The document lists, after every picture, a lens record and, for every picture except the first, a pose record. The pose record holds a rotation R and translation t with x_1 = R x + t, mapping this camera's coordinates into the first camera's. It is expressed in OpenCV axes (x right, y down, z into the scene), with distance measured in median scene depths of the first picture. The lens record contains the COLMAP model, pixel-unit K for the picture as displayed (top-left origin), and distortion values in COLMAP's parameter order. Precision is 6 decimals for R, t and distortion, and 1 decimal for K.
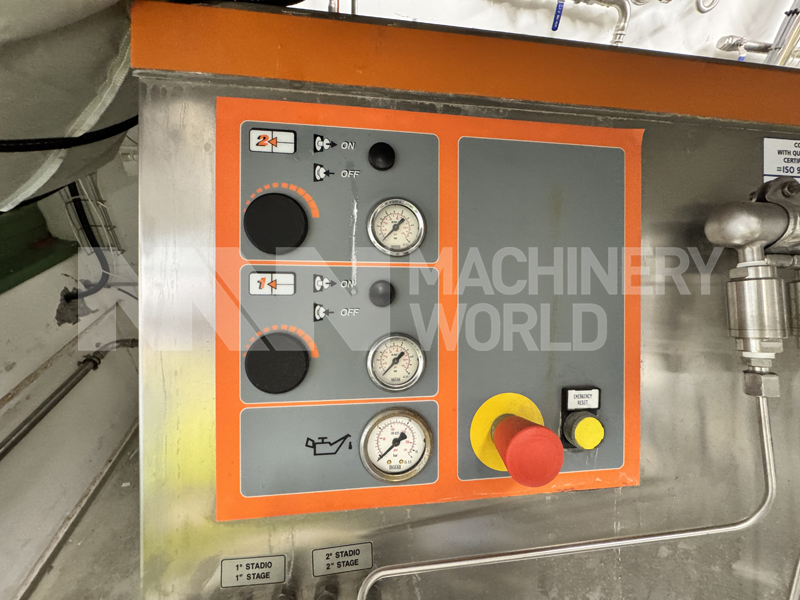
lens RADIAL K [[318.8, 0, 399.8], [0, 318.8, 298.8], [0, 0, 1]] dist [-0.001742, -0.000286]
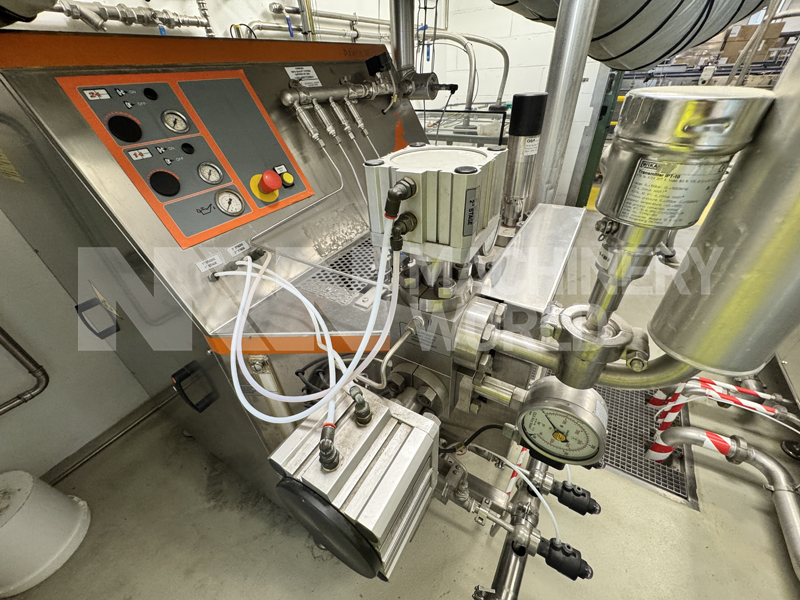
lens RADIAL K [[318.8, 0, 399.8], [0, 318.8, 298.8], [0, 0, 1]] dist [-0.001742, -0.000286]
pose [[0.610449, -0.539294, 0.580098, -1.110119], [0.478577, 0.834725, 0.272394, 1.069998], [-0.631123, 0.111338, 0.767651, -1.827246]]
